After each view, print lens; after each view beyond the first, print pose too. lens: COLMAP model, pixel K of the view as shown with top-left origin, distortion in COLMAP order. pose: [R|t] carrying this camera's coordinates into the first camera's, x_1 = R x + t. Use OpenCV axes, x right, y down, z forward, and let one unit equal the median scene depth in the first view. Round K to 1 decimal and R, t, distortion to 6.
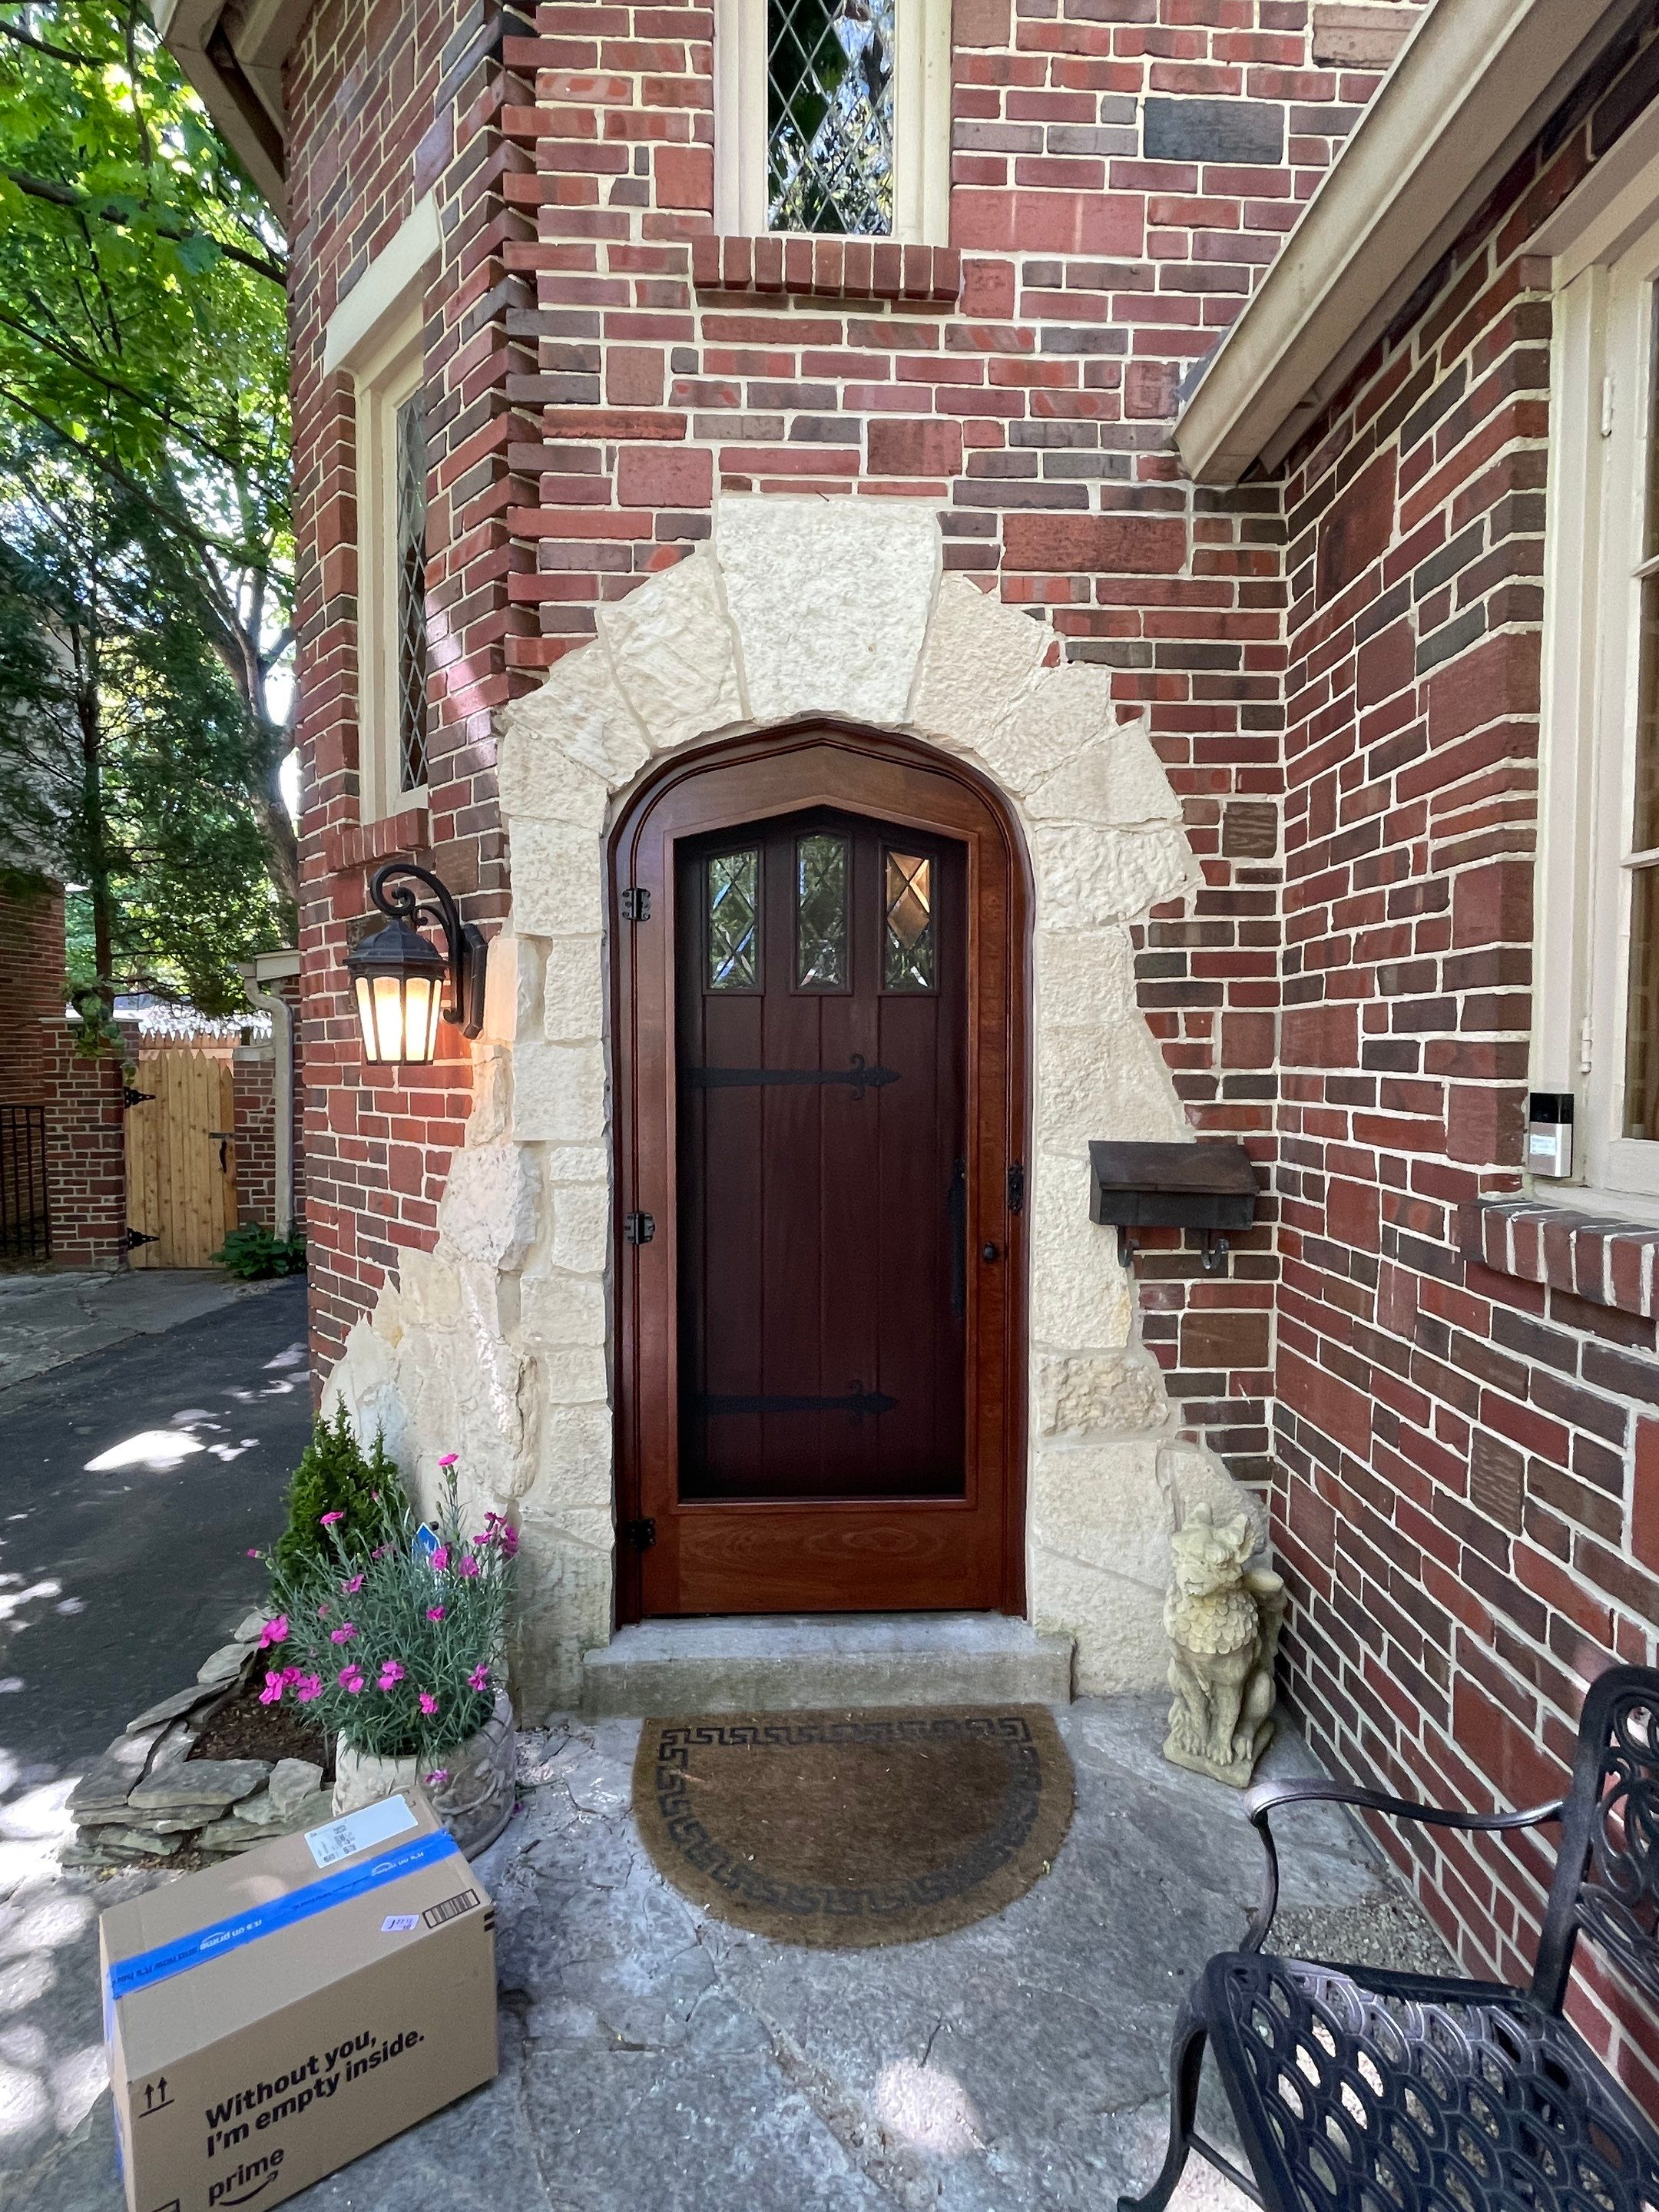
lens RADIAL K [[1084.8, 0, 820.9], [0, 1084.8, 1095.1], [0, 0, 1]] dist [-0.007426, 0.002287]
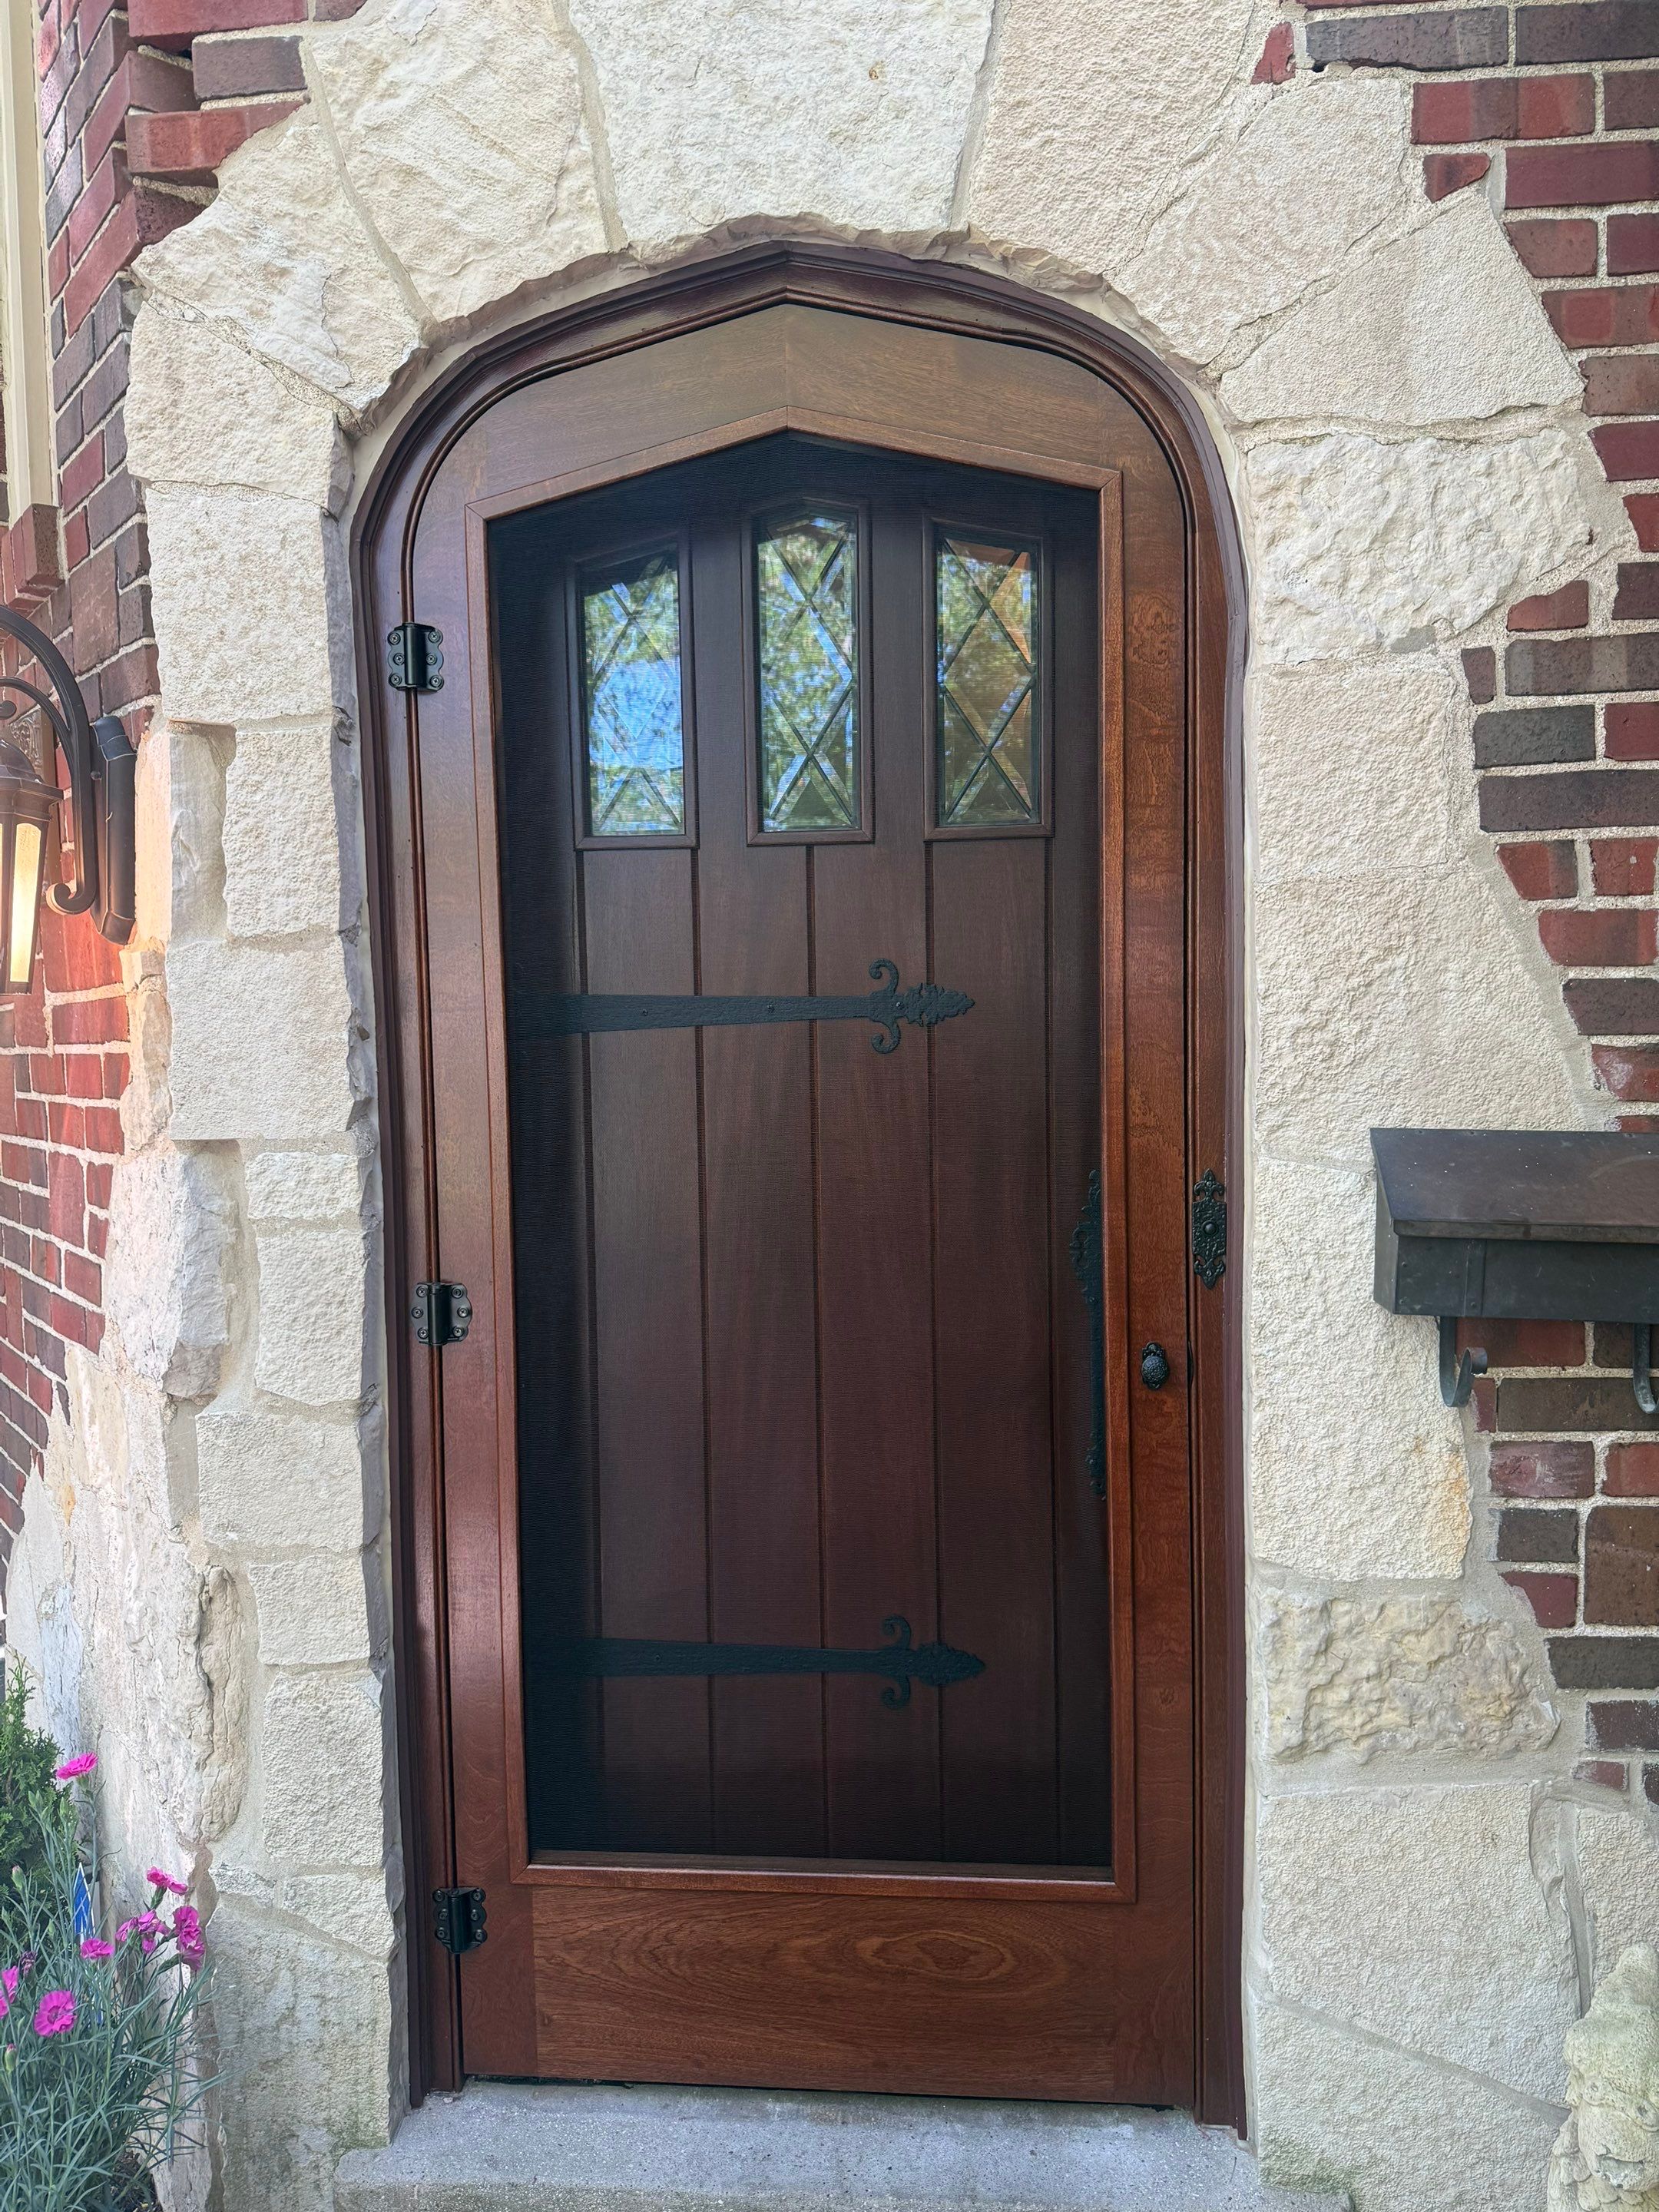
lens RADIAL K [[1549.1, 0, 827.9], [0, 1549.1, 1111.5], [0, 0, 1]] dist [0.012861, -0.025427]
pose [[0.991890, -0.011899, -0.126545, 0.103736], [0.014220, 0.999747, 0.017456, 0.020386], [0.126305, -0.019114, 0.991807, 0.325658]]
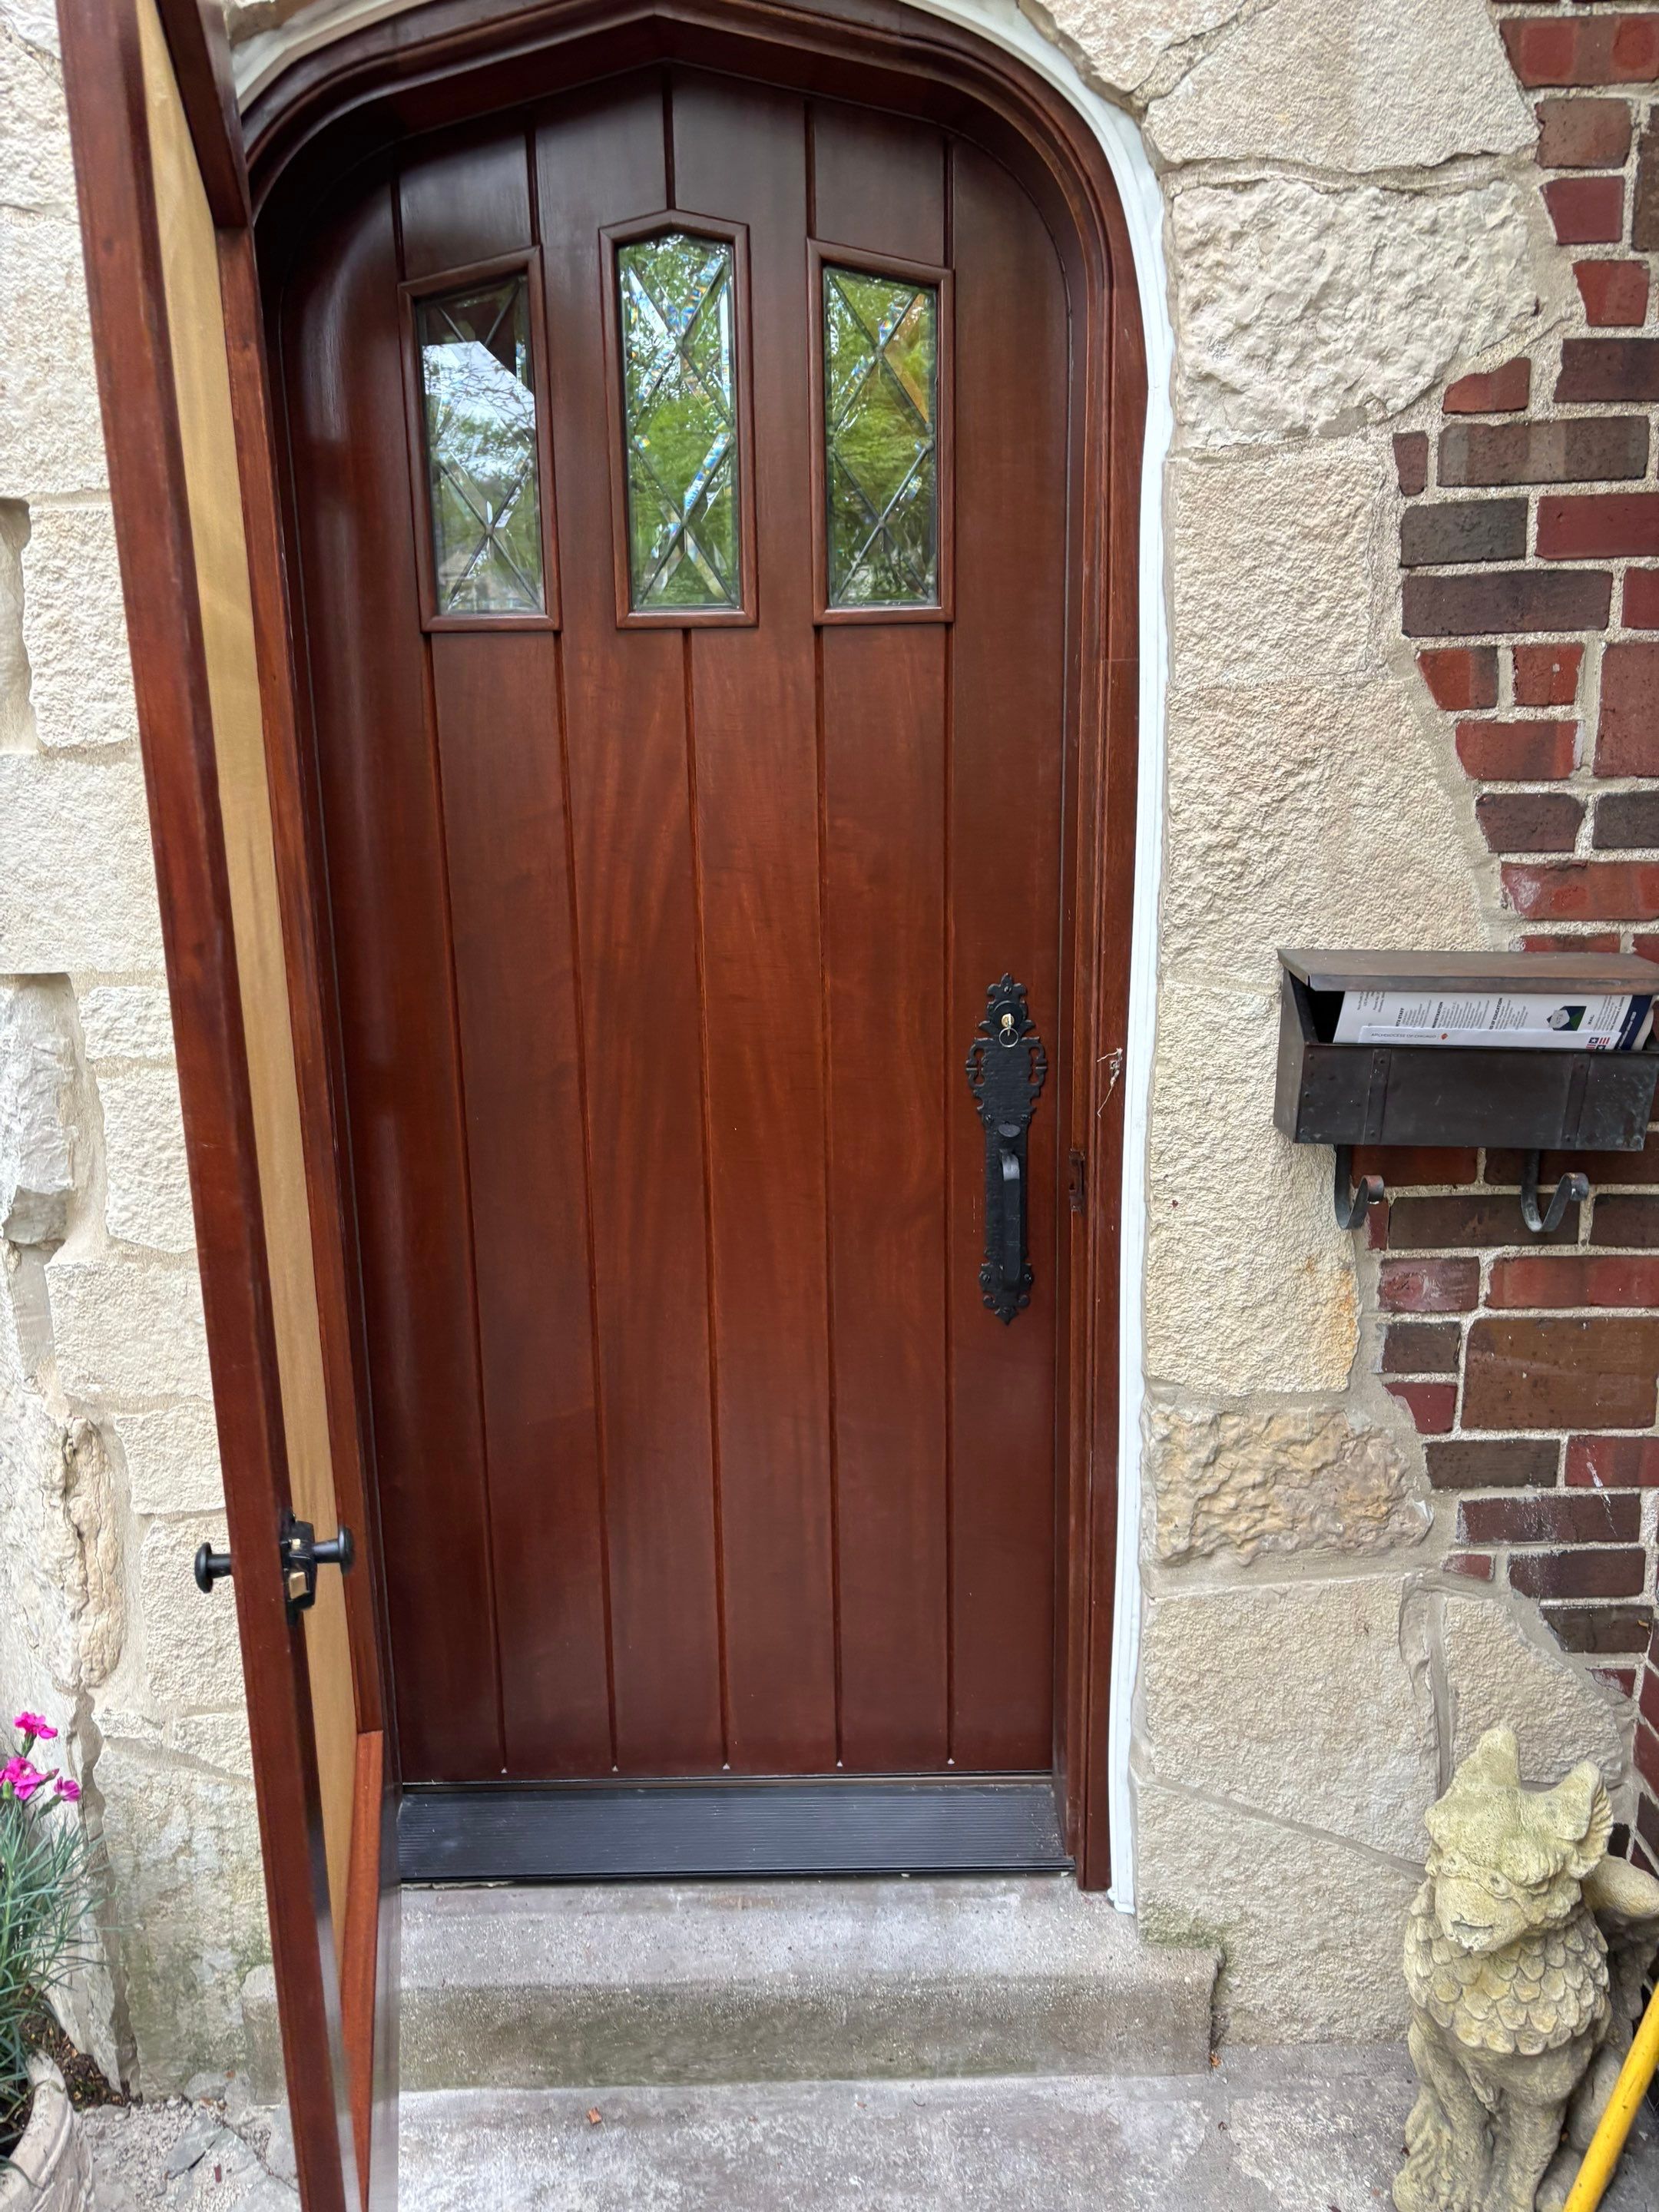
lens RADIAL K [[1718.5, 0, 813.4], [0, 1718.5, 1109.3], [0, 0, 1]] dist [0.026272, -0.023413]
pose [[0.999003, -0.011744, -0.043065, 0.087580], [0.019575, 0.982315, 0.186209, -0.029662], [0.040116, -0.186866, 0.981566, 0.290102]]
